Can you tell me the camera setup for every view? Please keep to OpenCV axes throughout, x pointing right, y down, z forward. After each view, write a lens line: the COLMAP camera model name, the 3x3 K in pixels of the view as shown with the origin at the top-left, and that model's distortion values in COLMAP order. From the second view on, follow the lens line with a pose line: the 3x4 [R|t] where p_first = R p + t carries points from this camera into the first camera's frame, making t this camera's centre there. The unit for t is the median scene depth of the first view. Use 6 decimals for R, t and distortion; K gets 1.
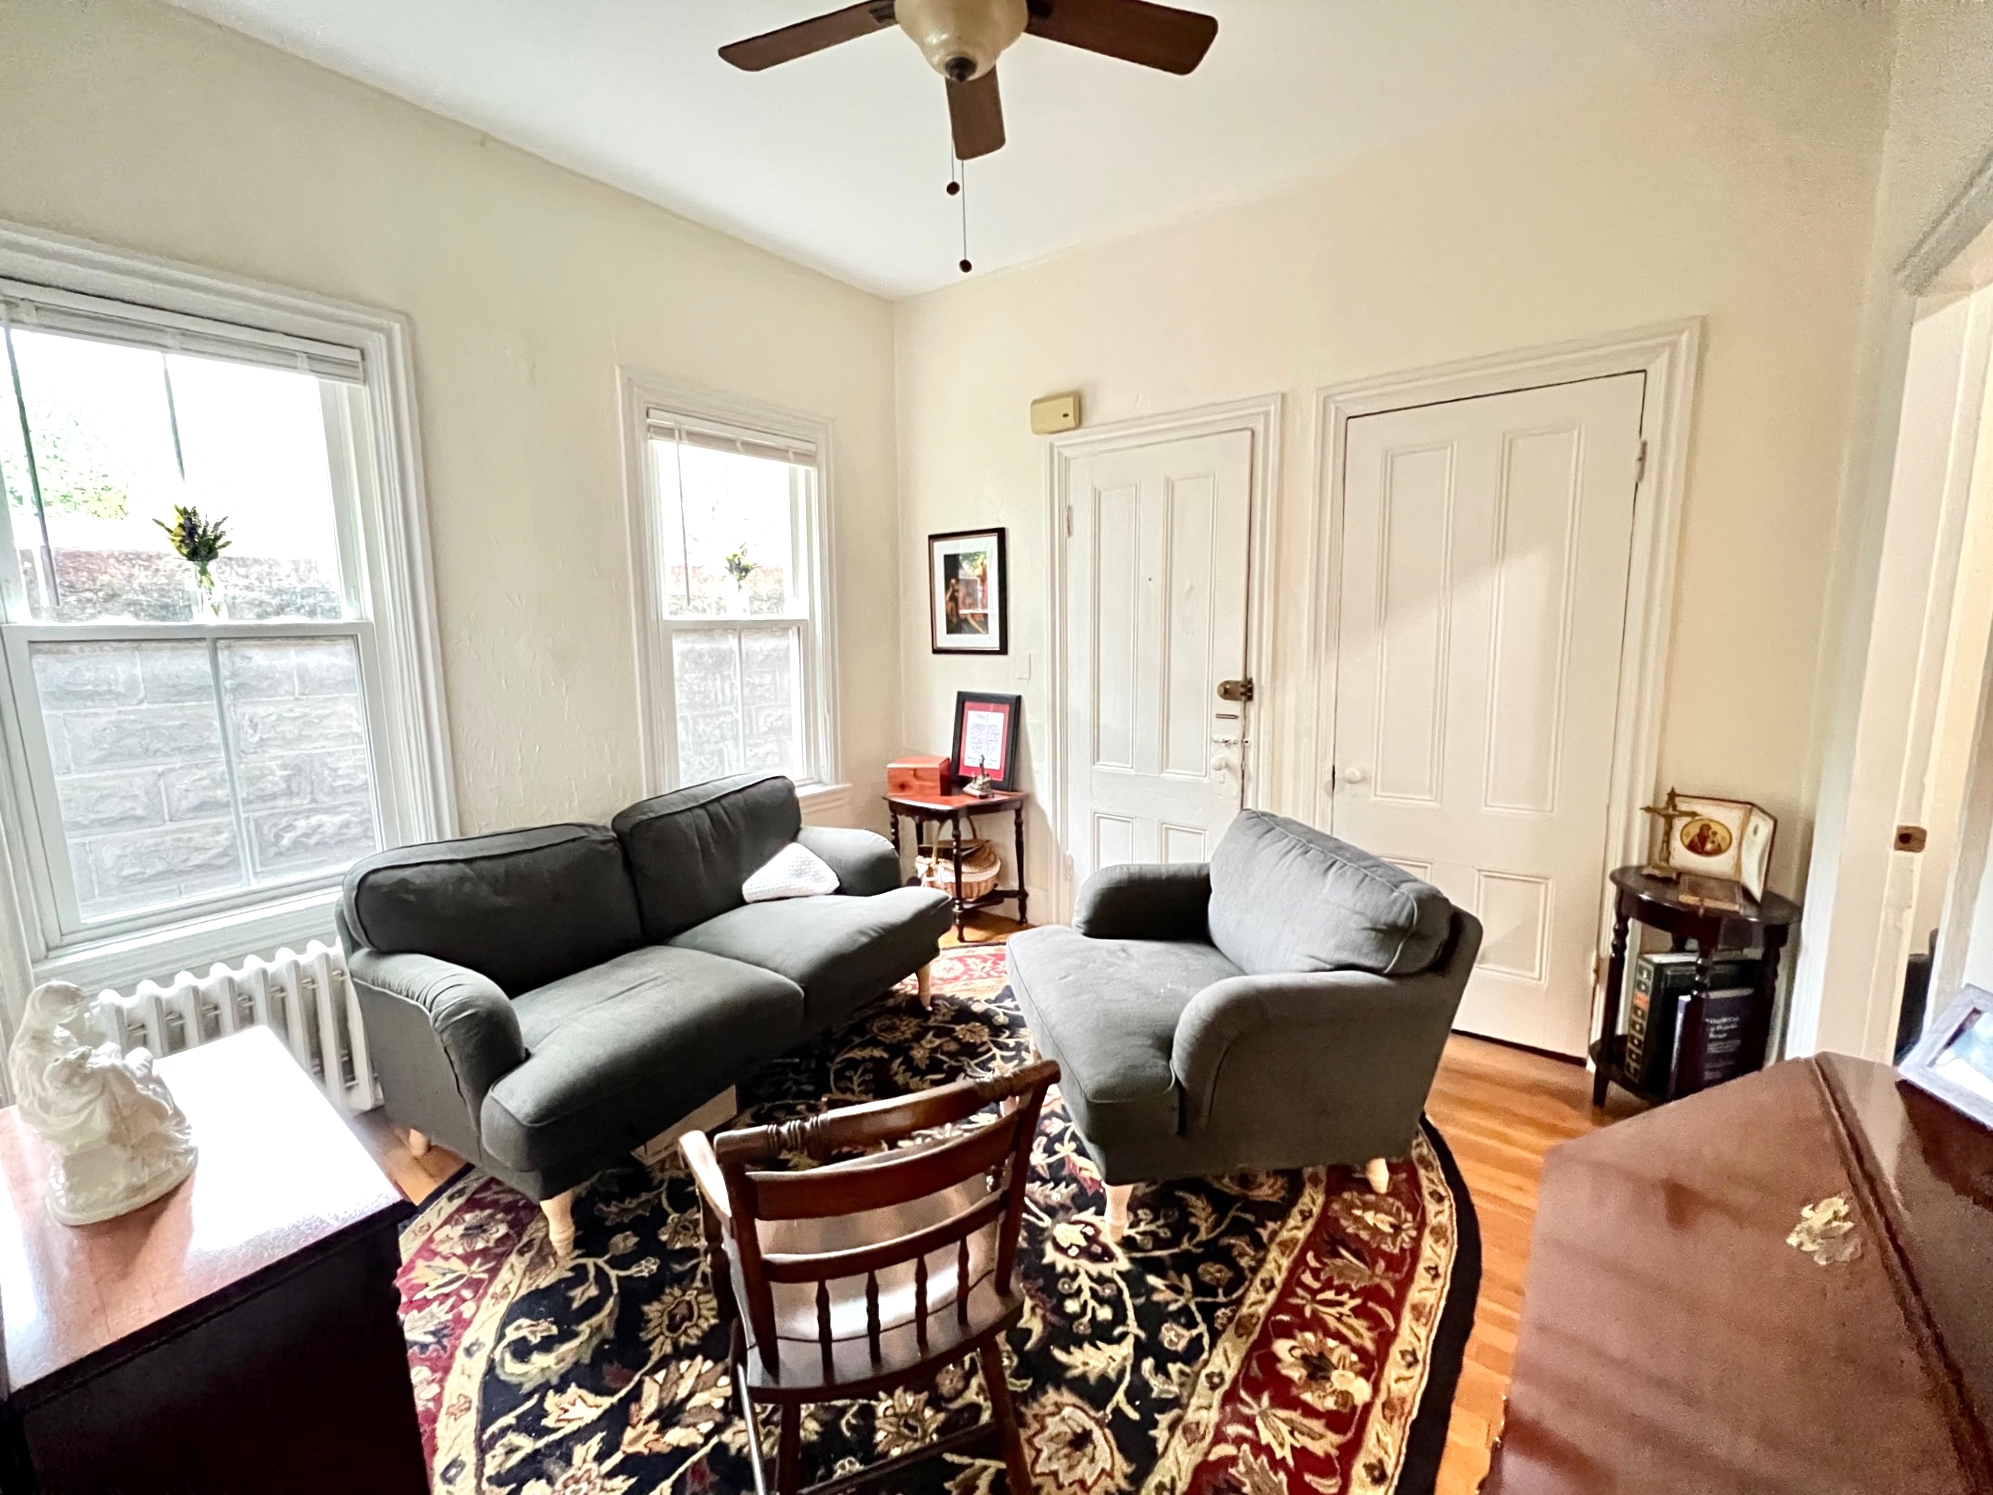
lens RADIAL K [[800.4, 0, 997.4], [0, 800.4, 743.2], [0, 0, 1]] dist [-0.001216, -0.000253]
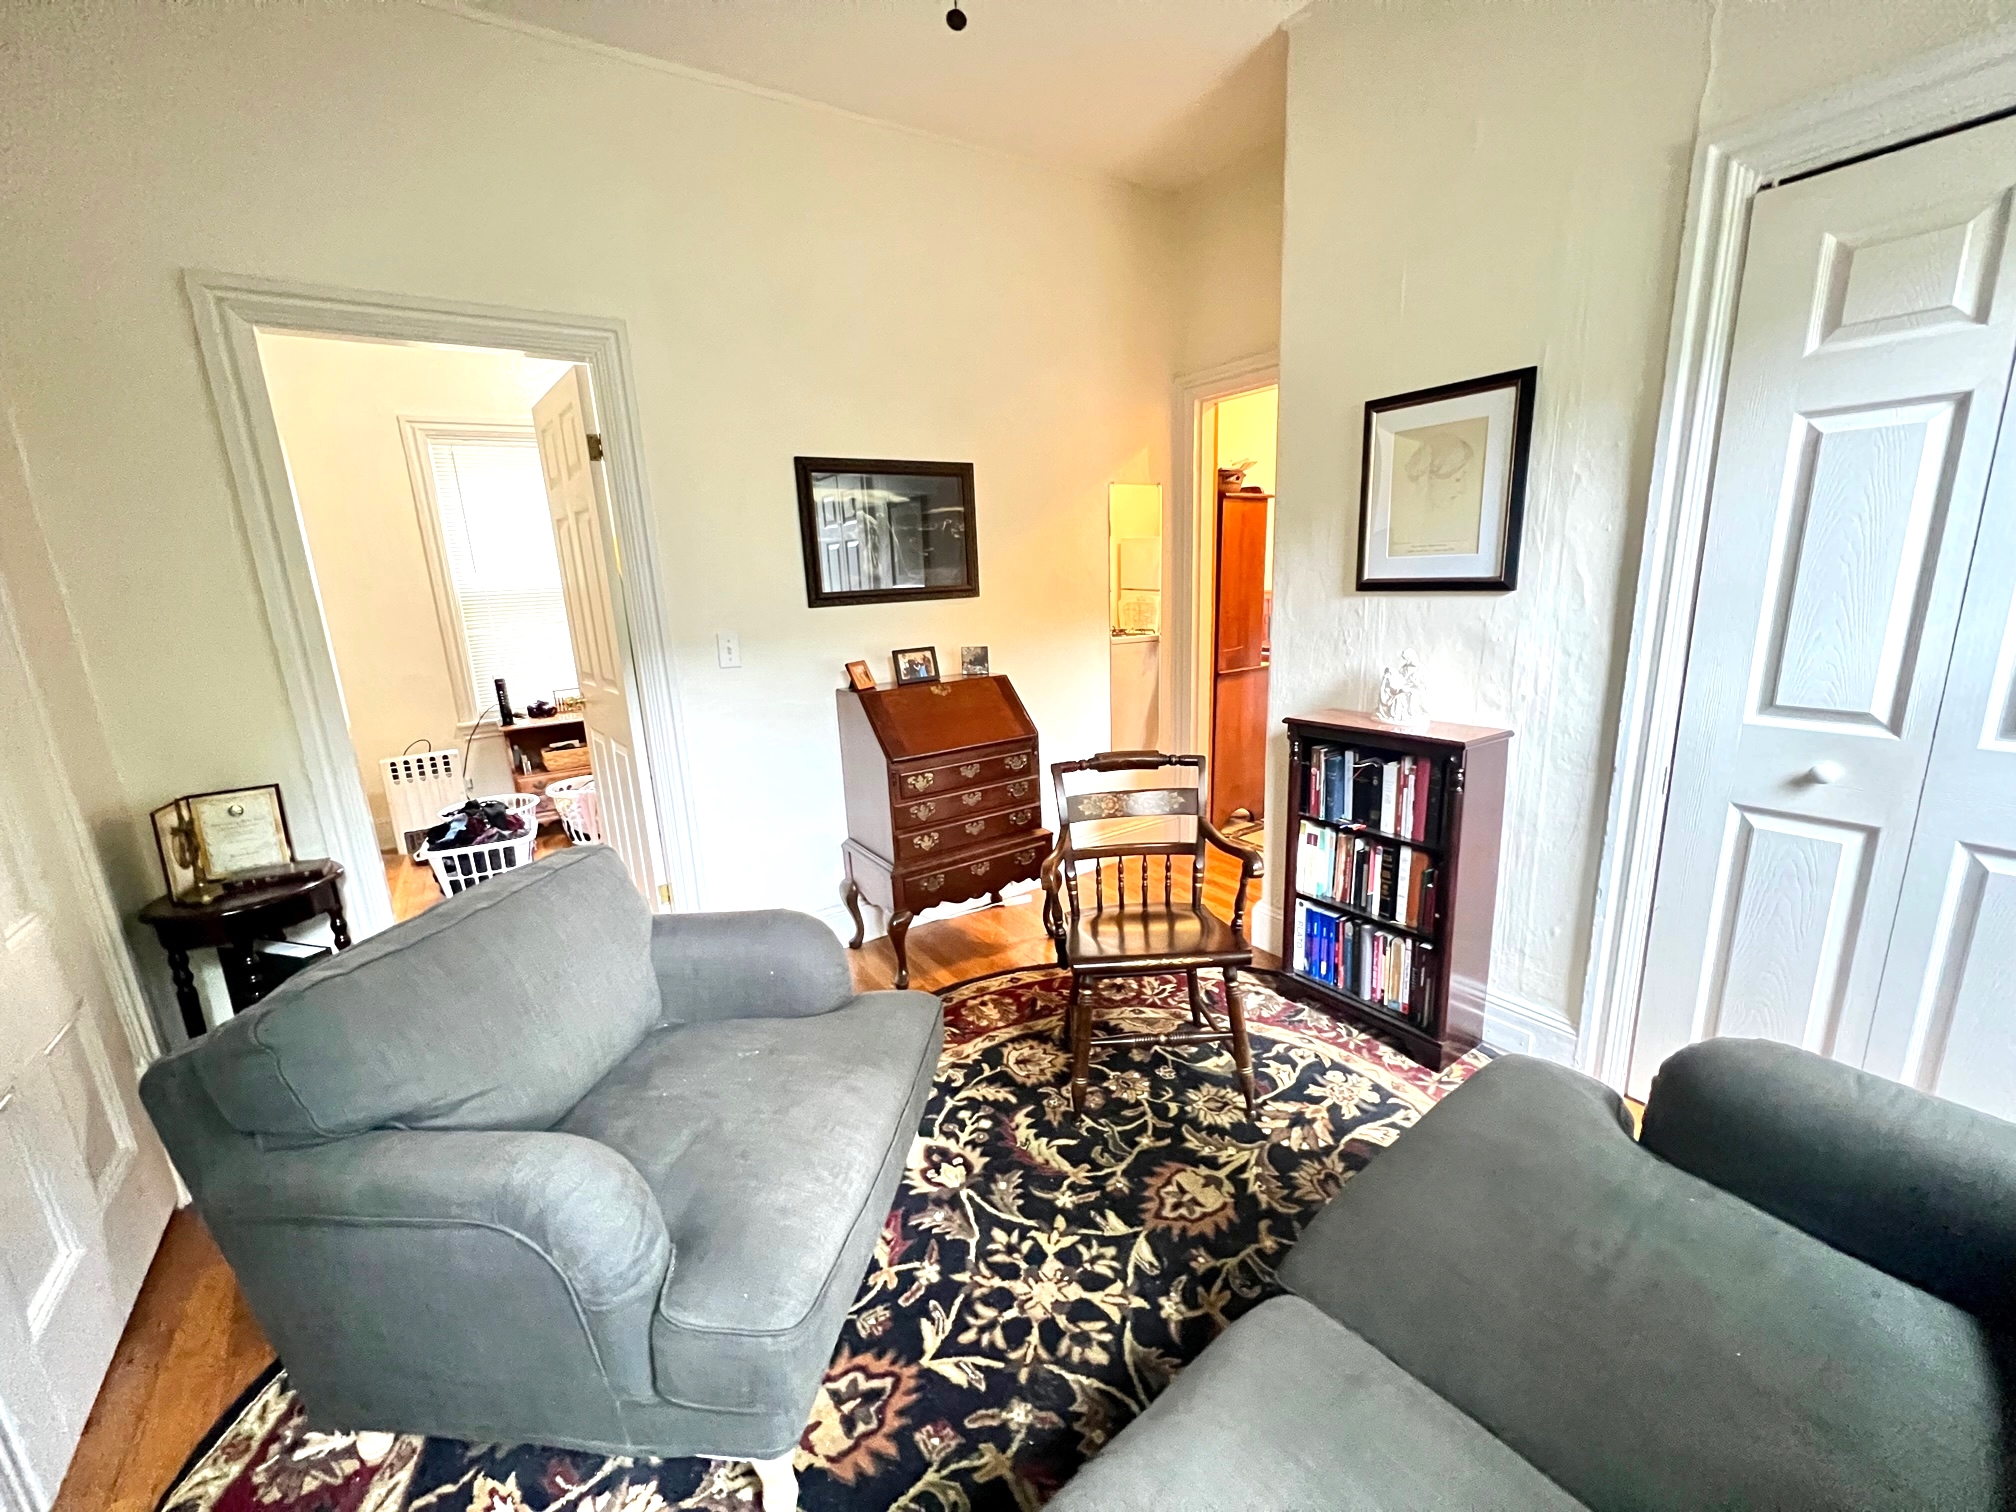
lens RADIAL K [[811.0, 0, 1004.4], [0, 811.0, 752.7], [0, 0, 1]] dist [-0.000712, 0.000400]
pose [[-0.943291, -0.019840, 0.331373, -0.327336], [0.104295, 0.929957, 0.352566, -0.247362], [-0.315157, 0.367133, -0.875151, 1.846190]]
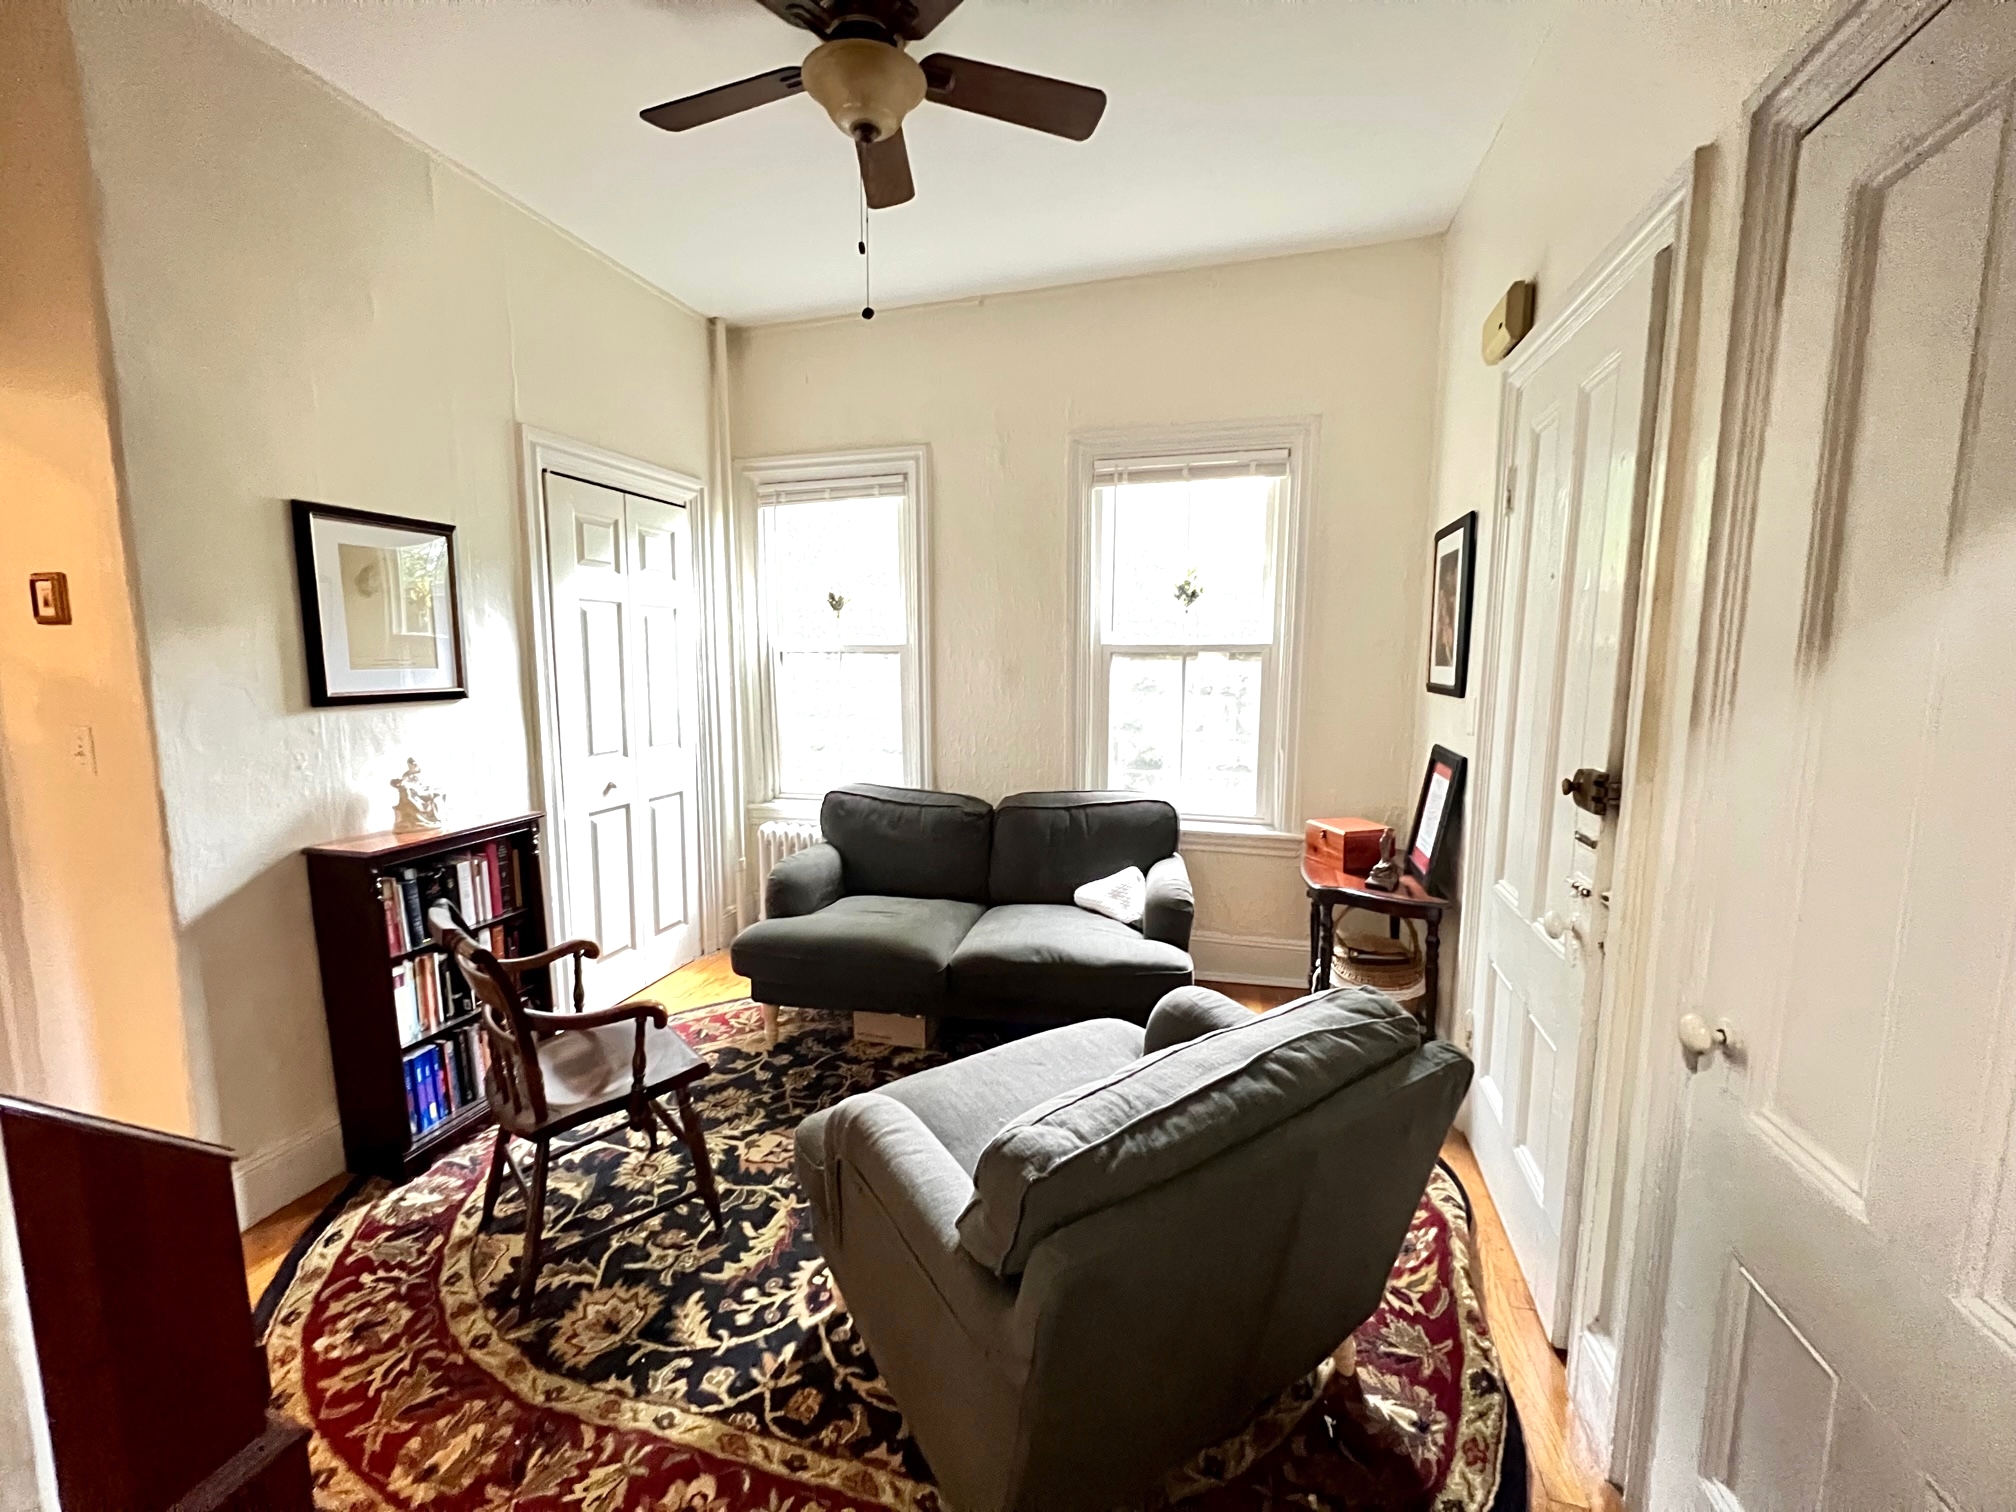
lens RADIAL K [[811.0, 0, 1004.4], [0, 811.0, 752.7], [0, 0, 1]] dist [-0.000712, 0.000400]
pose [[0.363396, 0.128977, -0.922664, 1.100597], [-0.147083, 0.985893, 0.079886, -0.132365], [0.919951, 0.106678, 0.377240, 0.823257]]
